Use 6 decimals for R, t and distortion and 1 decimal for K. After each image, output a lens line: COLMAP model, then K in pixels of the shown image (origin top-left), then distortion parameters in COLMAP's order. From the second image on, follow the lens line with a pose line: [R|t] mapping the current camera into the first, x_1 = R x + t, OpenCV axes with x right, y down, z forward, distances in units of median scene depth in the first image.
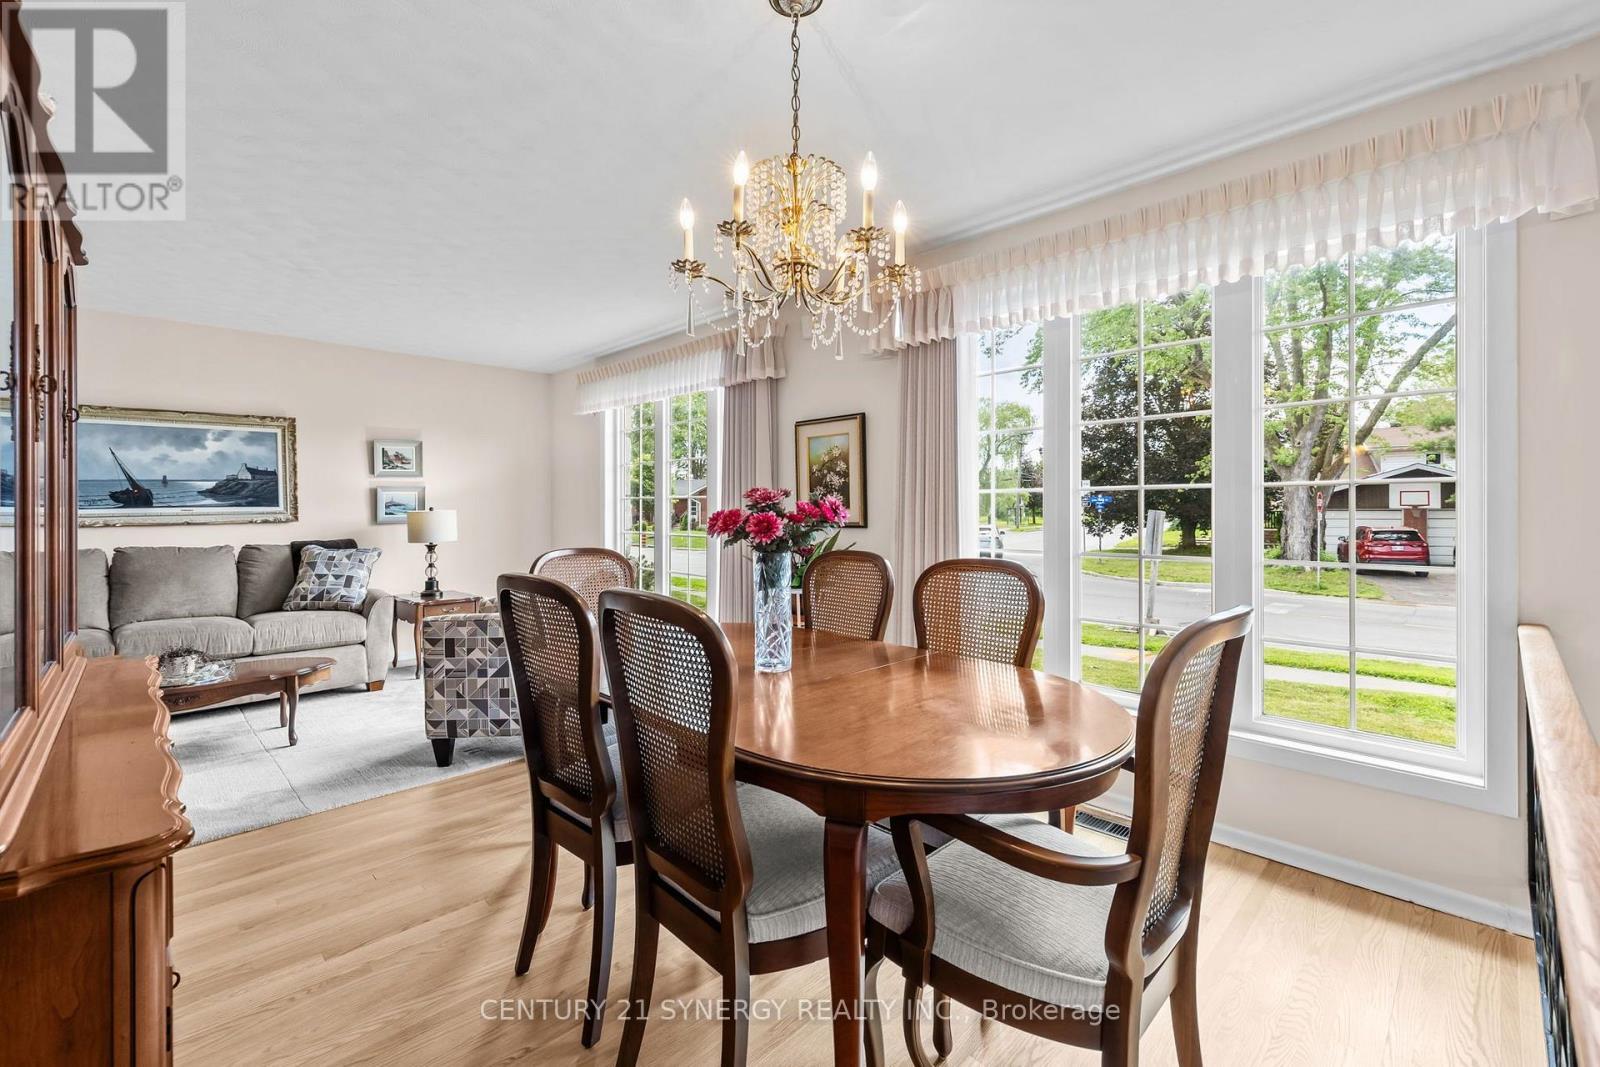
lens RADIAL K [[682.5, 0, 783.9], [0, 682.5, 512.5], [0, 0, 1]] dist [-0.005980, 0.002002]
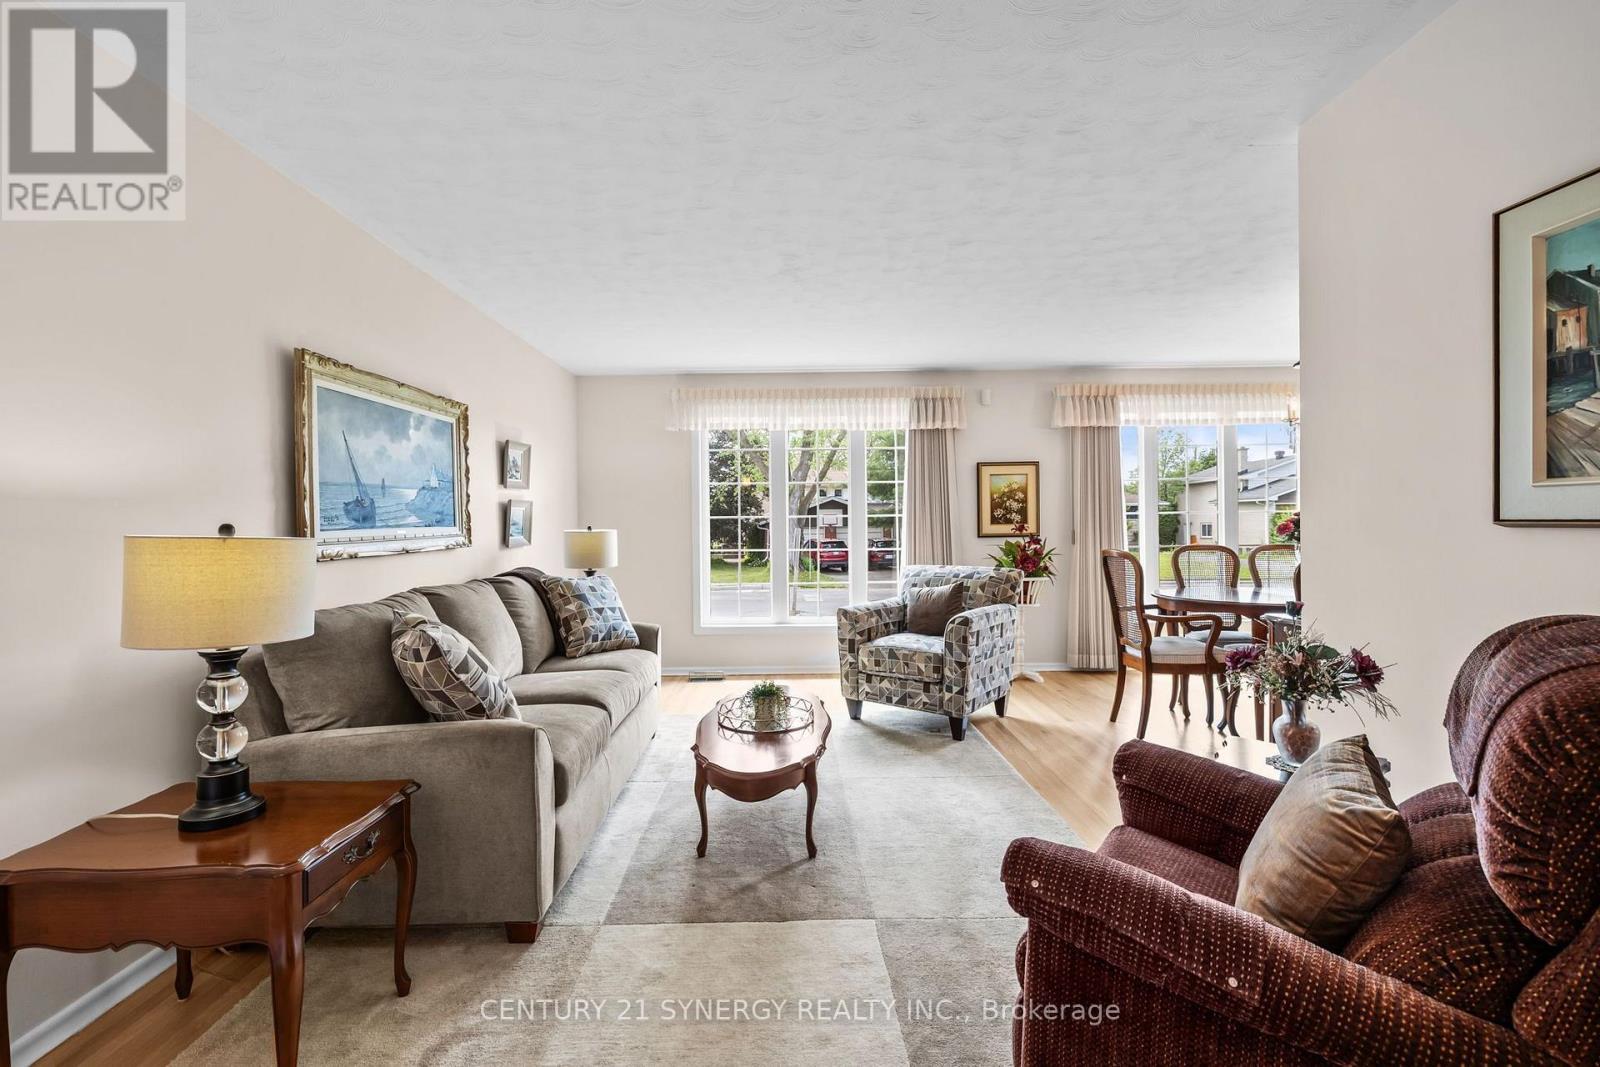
lens RADIAL K [[682.5, 0, 800.6], [0, 682.5, 529.0], [0, 0, 1]] dist [-0.005980, 0.002002]
pose [[0.688173, -0.009427, 0.725486, -1.080769], [0.013405, 0.999910, 0.000277, -0.001194], [-0.725423, 0.009534, 0.688237, 0.258453]]
